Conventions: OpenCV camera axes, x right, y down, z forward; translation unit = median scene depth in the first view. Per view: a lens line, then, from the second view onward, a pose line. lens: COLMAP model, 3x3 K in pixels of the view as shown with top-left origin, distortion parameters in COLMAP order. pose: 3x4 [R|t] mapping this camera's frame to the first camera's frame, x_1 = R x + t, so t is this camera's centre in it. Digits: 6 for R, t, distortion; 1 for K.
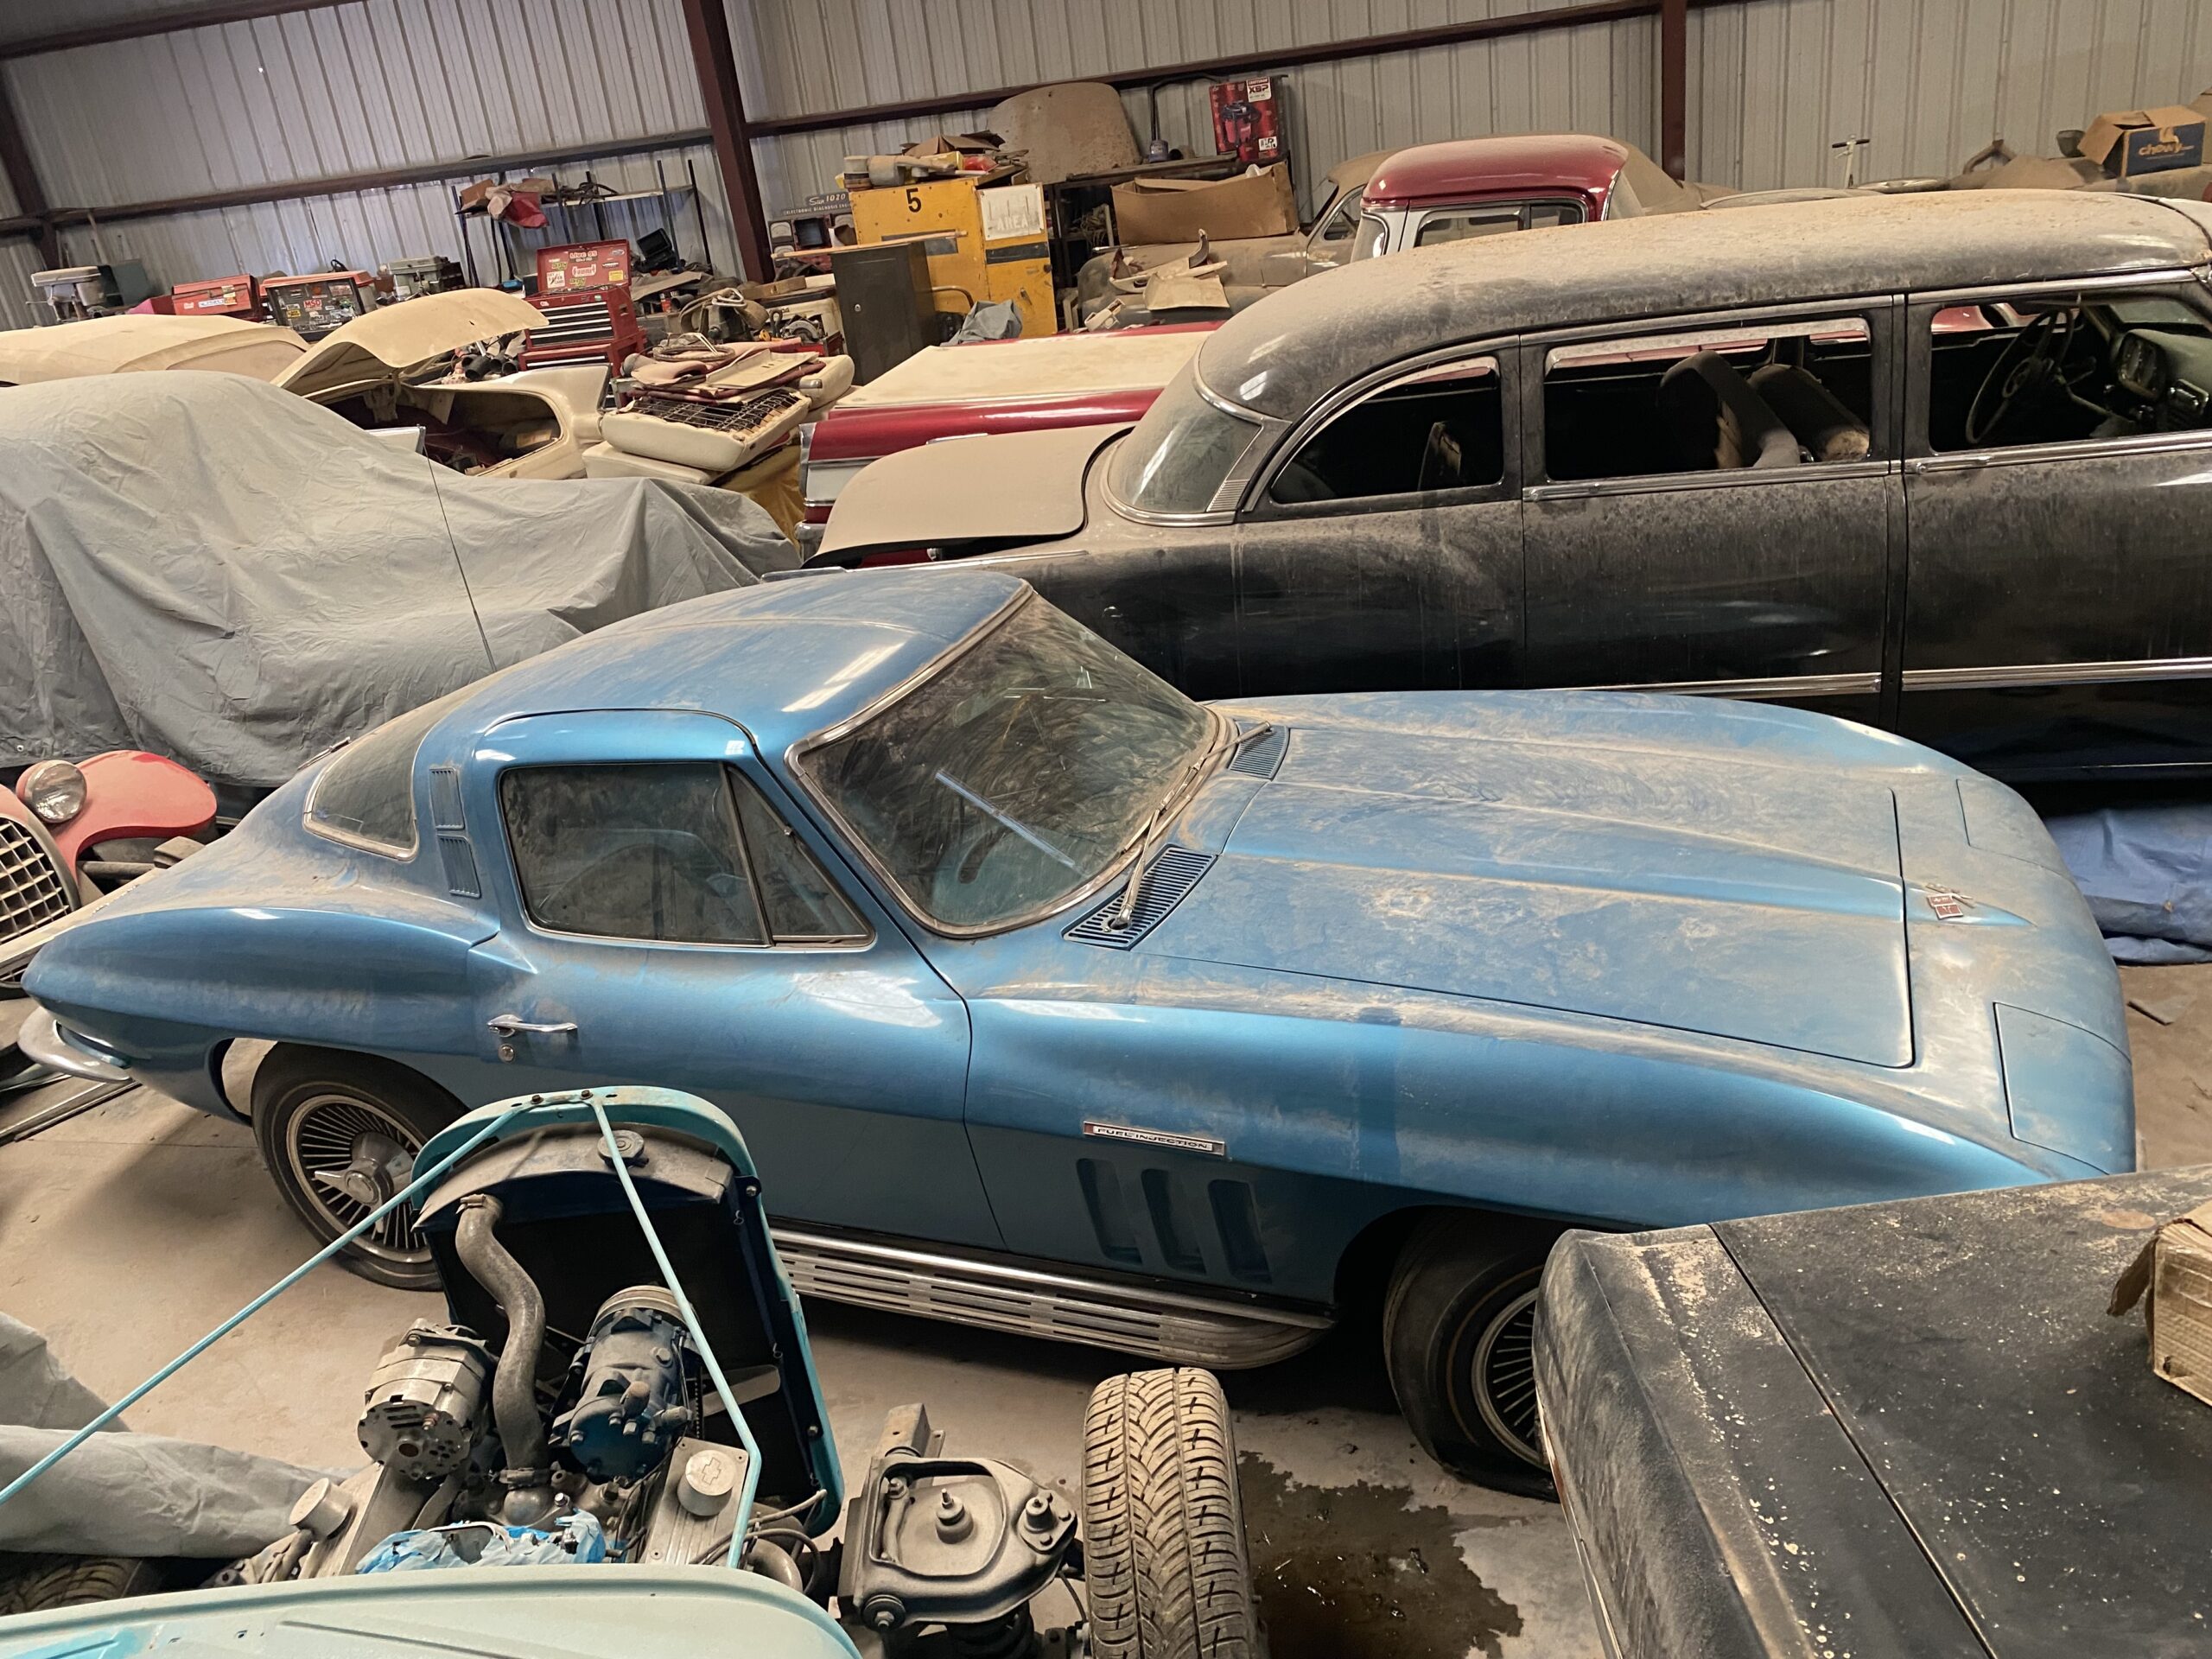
lens RADIAL K [[1720.9, 0, 1113.3], [0, 1720.9, 832.3], [0, 0, 1]] dist [0.031351, -0.034393]
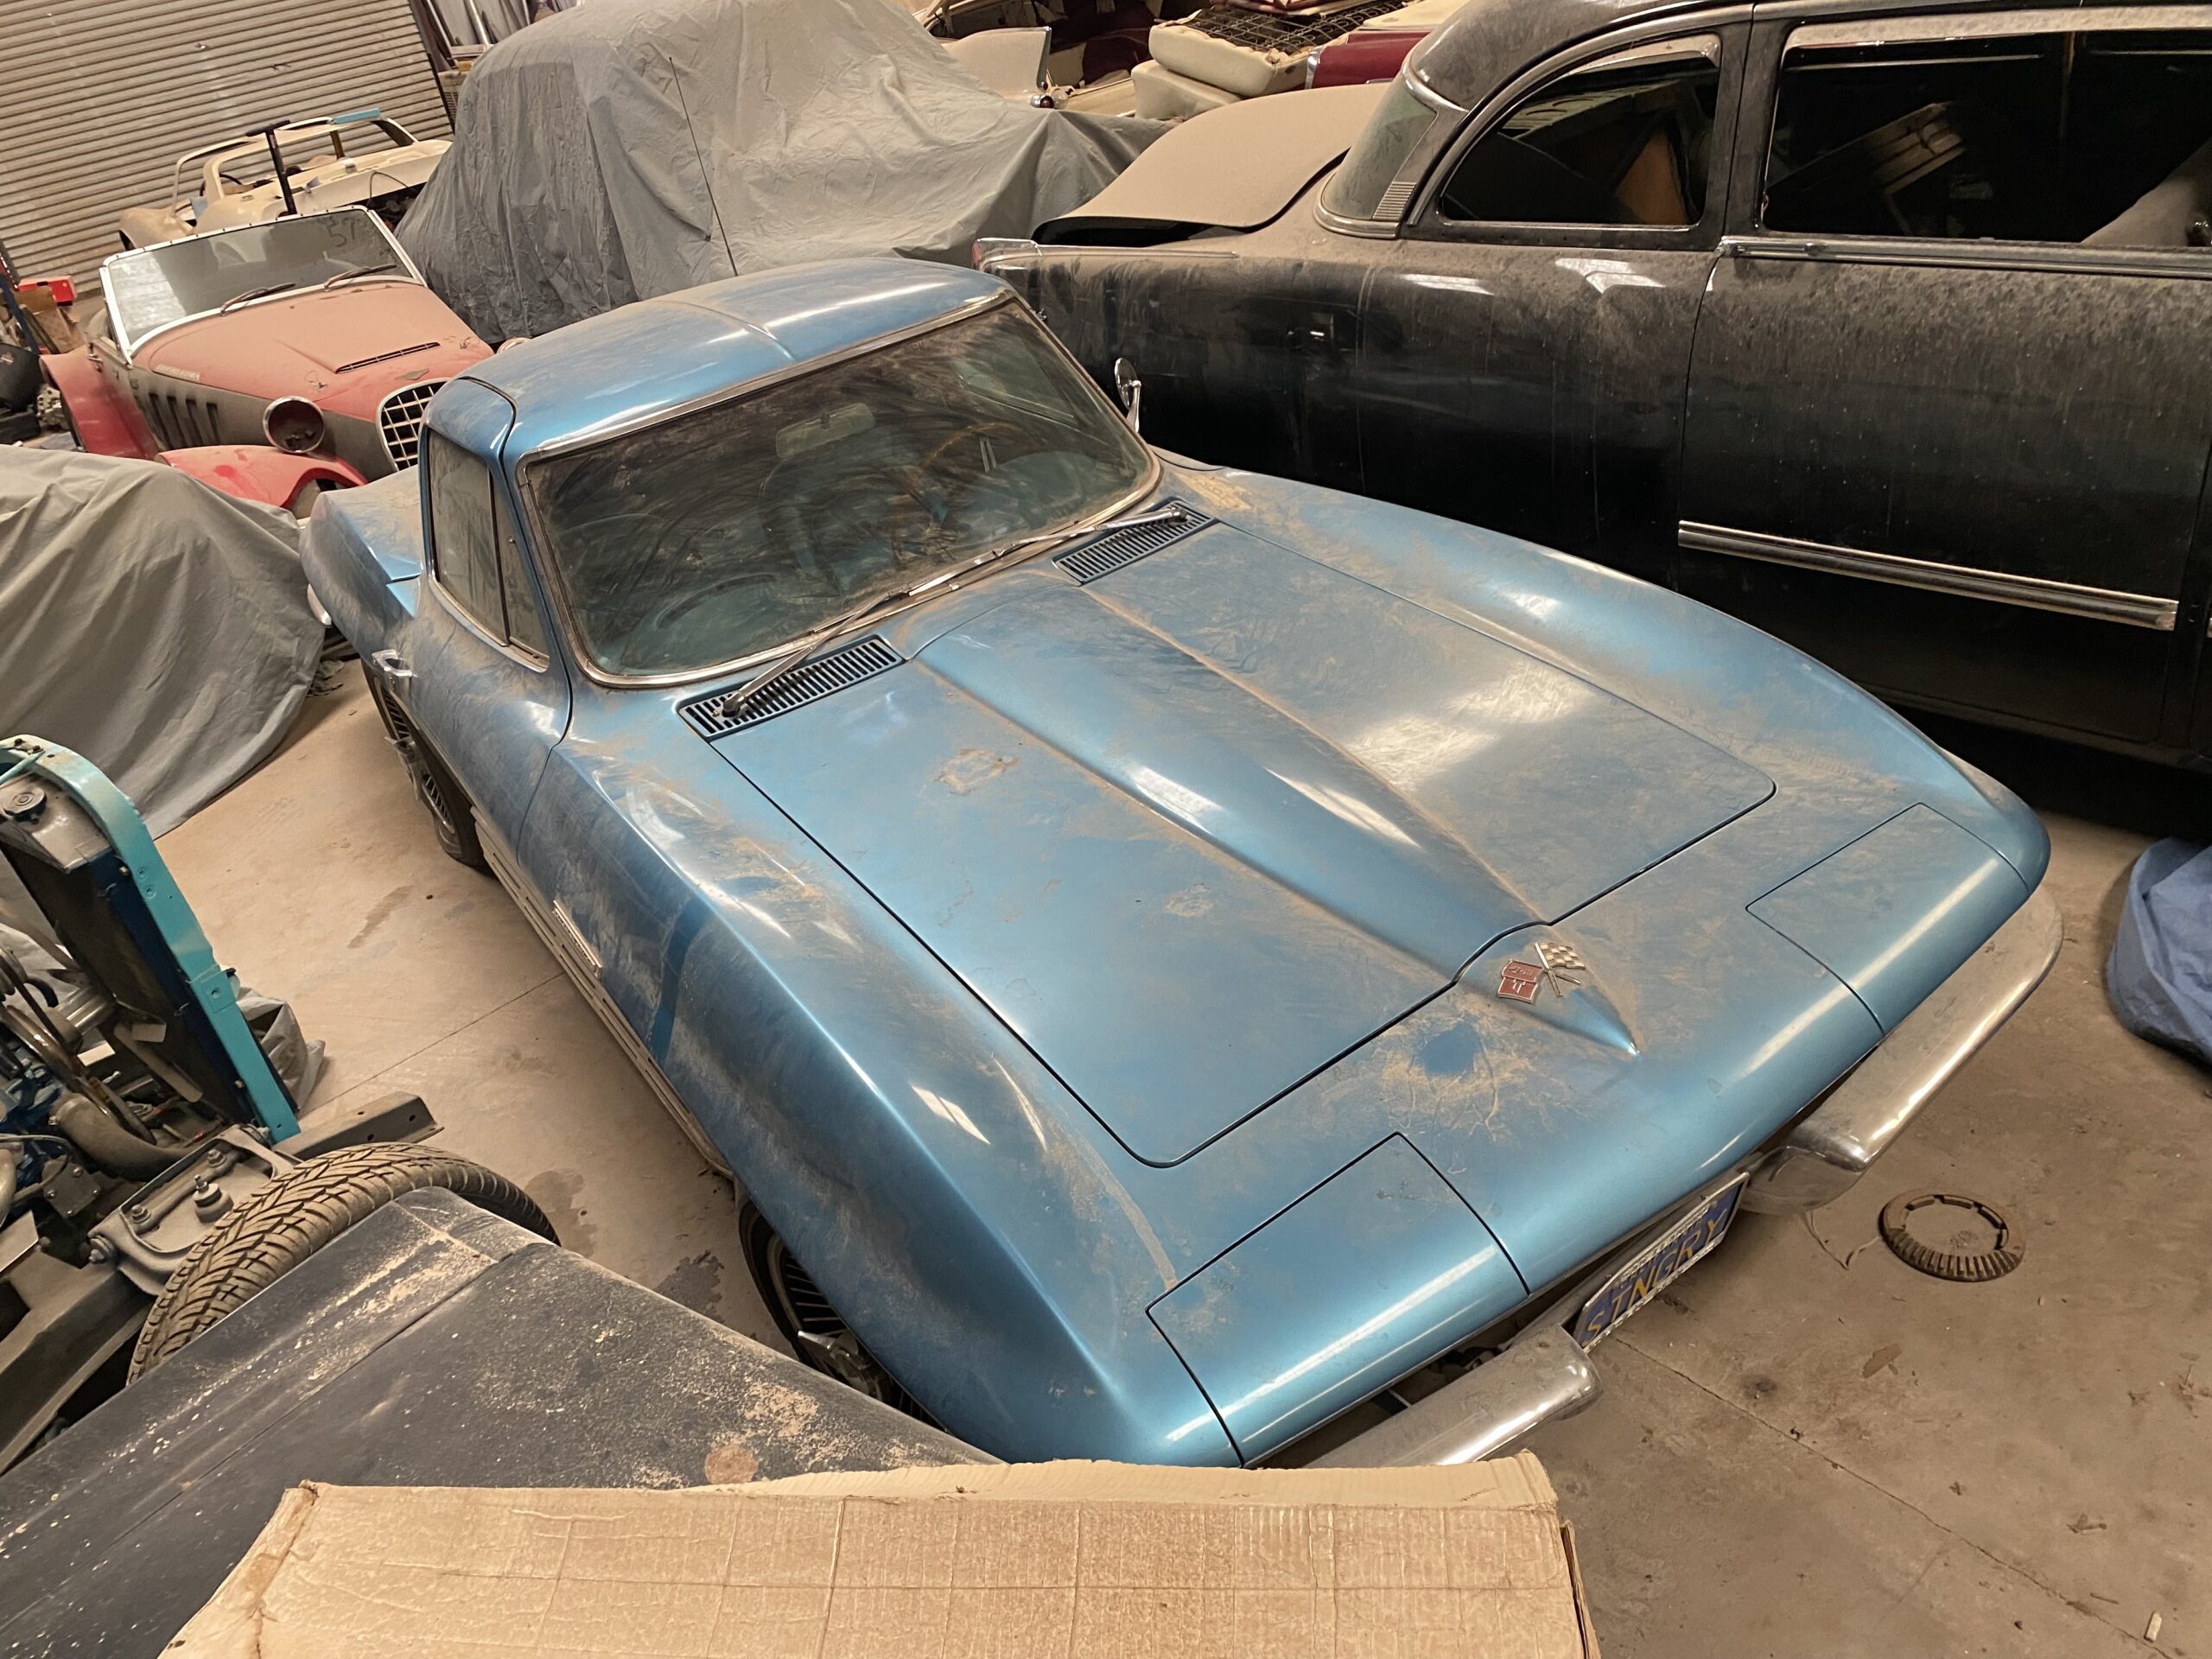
lens RADIAL K [[1720.9, 0, 1107.8], [0, 1720.9, 826.4], [0, 0, 1]] dist [0.031351, -0.034393]
pose [[0.807580, 0.283580, -0.517104, 0.472632], [-0.162025, 0.949752, 0.267805, -0.119649], [0.567065, -0.132490, 0.812947, 0.251596]]
